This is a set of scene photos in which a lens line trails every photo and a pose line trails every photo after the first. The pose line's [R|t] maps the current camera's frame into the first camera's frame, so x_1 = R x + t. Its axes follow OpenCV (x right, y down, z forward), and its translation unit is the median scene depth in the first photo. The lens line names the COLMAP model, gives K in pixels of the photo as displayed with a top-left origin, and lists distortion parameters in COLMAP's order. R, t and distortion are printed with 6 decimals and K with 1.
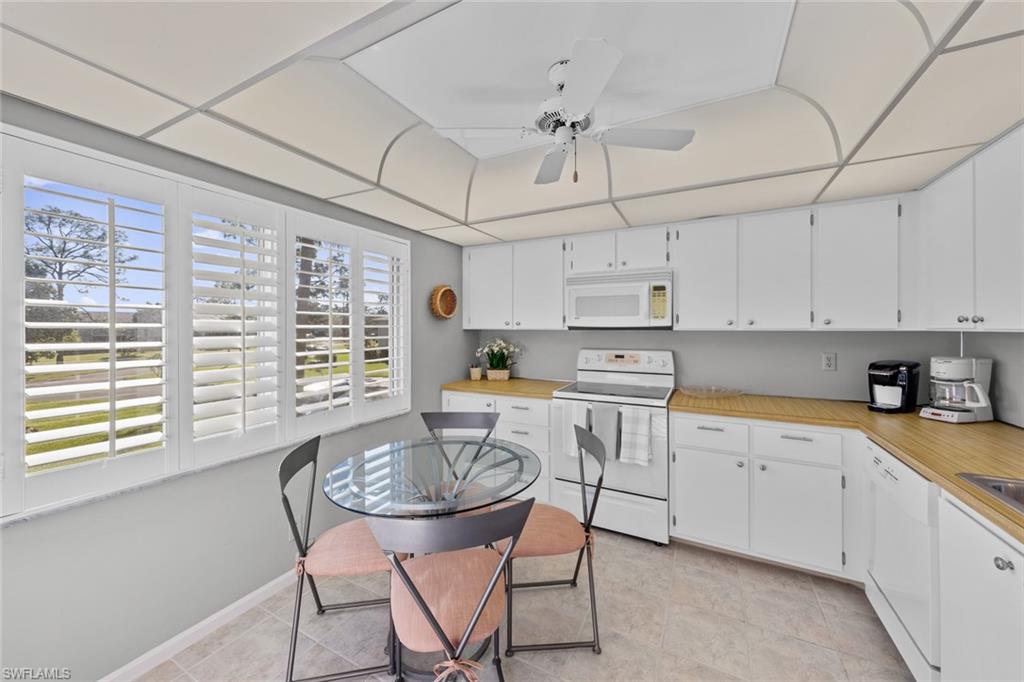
lens RADIAL K [[370.7, 0, 512.6], [0, 370.7, 325.4], [0, 0, 1]] dist [0.000531, -0.000075]
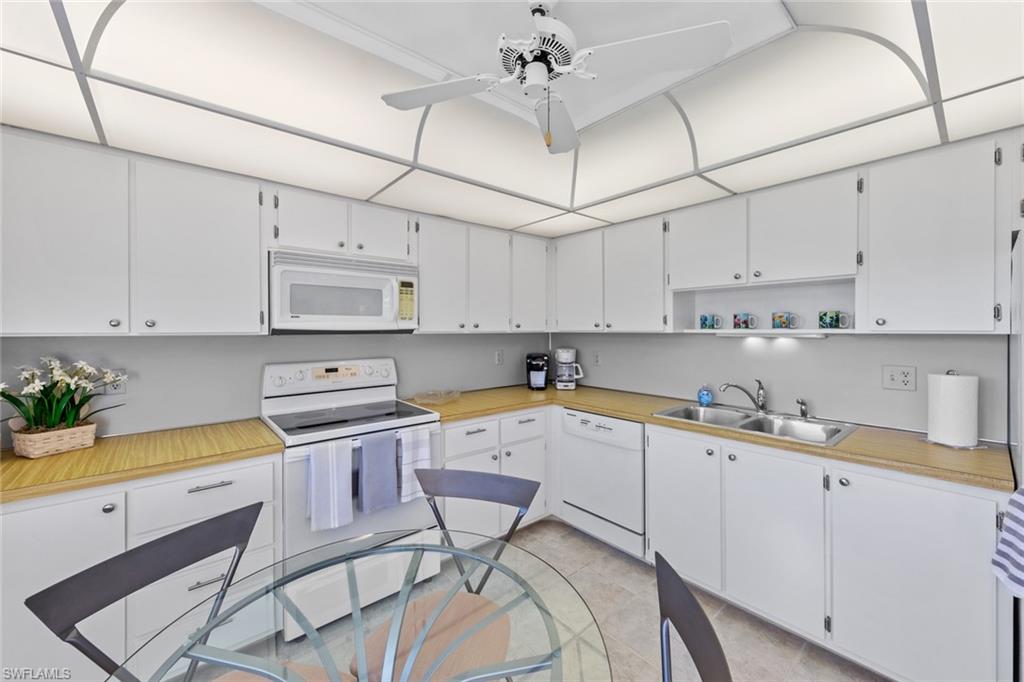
lens RADIAL K [[400.7, 0, 512.8], [0, 400.7, 328.2], [0, 0, 1]] dist [0.001342, -0.000002]
pose [[0.369989, 0.001943, 0.929034, -0.404756], [-0.003250, 0.999994, -0.000797, 0.000201], [-0.929030, -0.002725, 0.369993, 0.471961]]
